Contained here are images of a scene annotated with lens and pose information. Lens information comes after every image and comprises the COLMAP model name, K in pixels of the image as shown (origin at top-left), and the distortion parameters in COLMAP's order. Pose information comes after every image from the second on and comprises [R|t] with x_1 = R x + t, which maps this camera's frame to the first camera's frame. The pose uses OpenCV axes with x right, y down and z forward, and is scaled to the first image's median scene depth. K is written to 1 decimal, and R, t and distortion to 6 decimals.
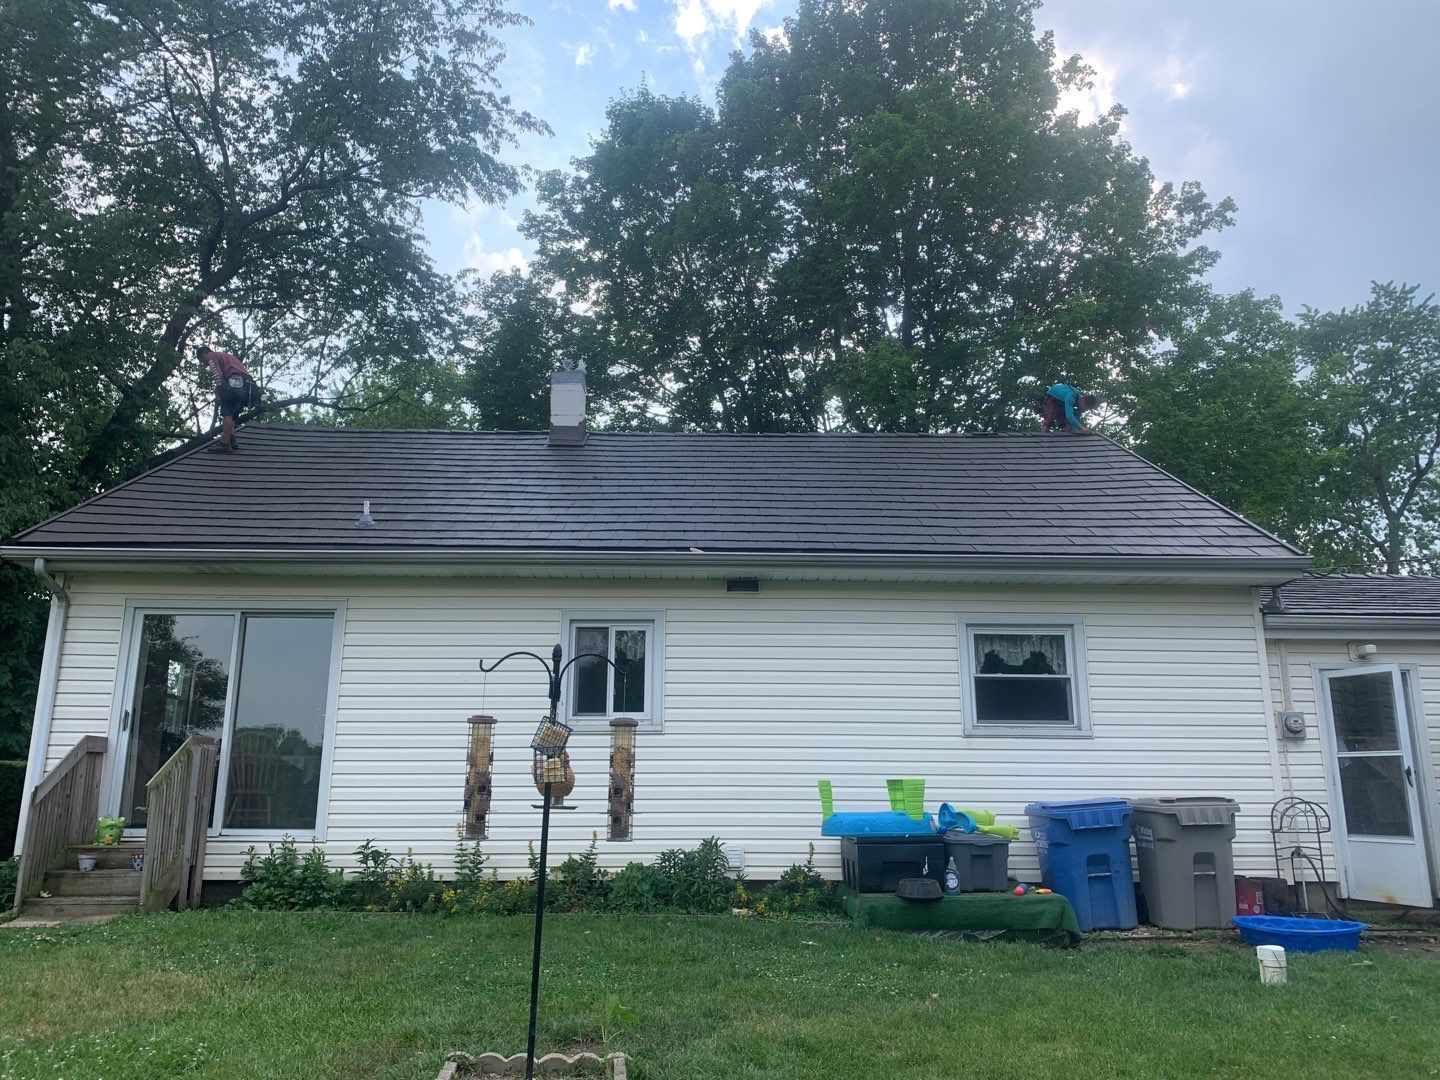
lens RADIAL K [[1053.7, 0, 720.0], [0, 1053.7, 540.0], [0, 0, 1]] dist [0.002703, -0.010811]
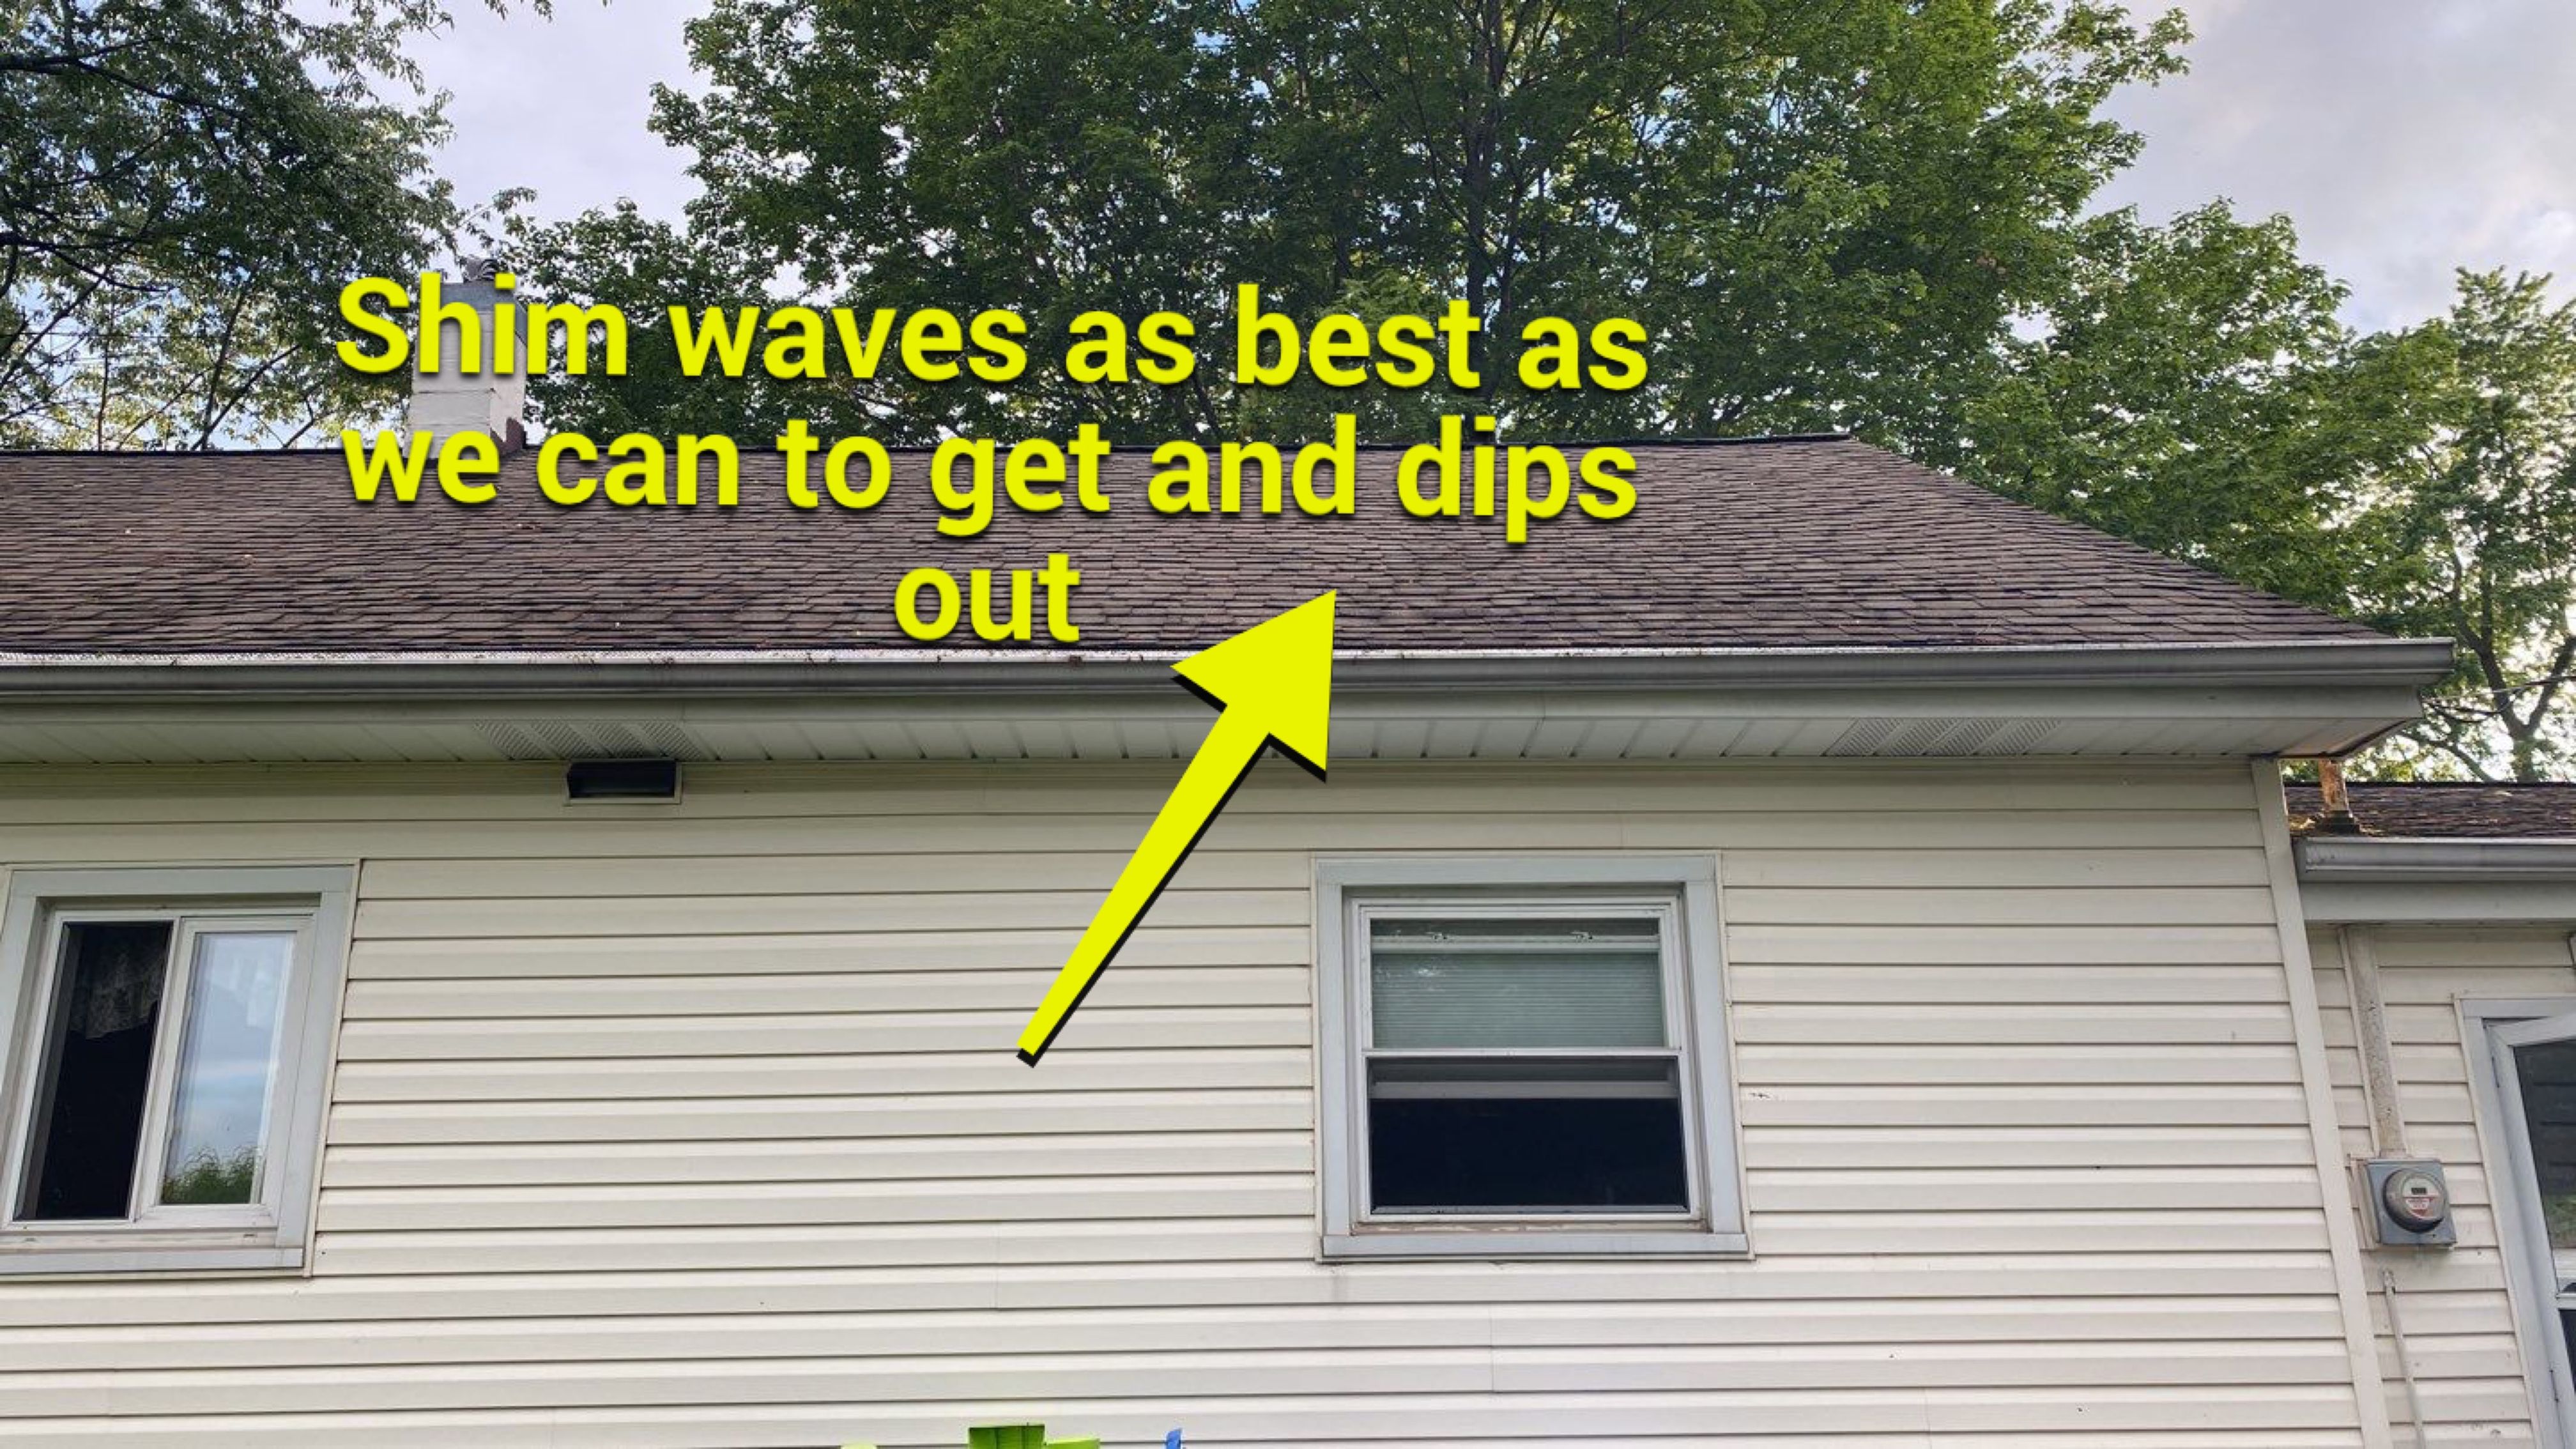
lens RADIAL K [[1979.2, 0, 1283.8], [0, 1979.2, 756.1], [0, 0, 1]] dist [0.055255, -0.055094]
pose [[0.999560, -0.014996, 0.025577, 0.200068], [0.015850, 0.999312, -0.033522, 0.059198], [-0.025056, 0.033913, 0.999111, 0.412786]]
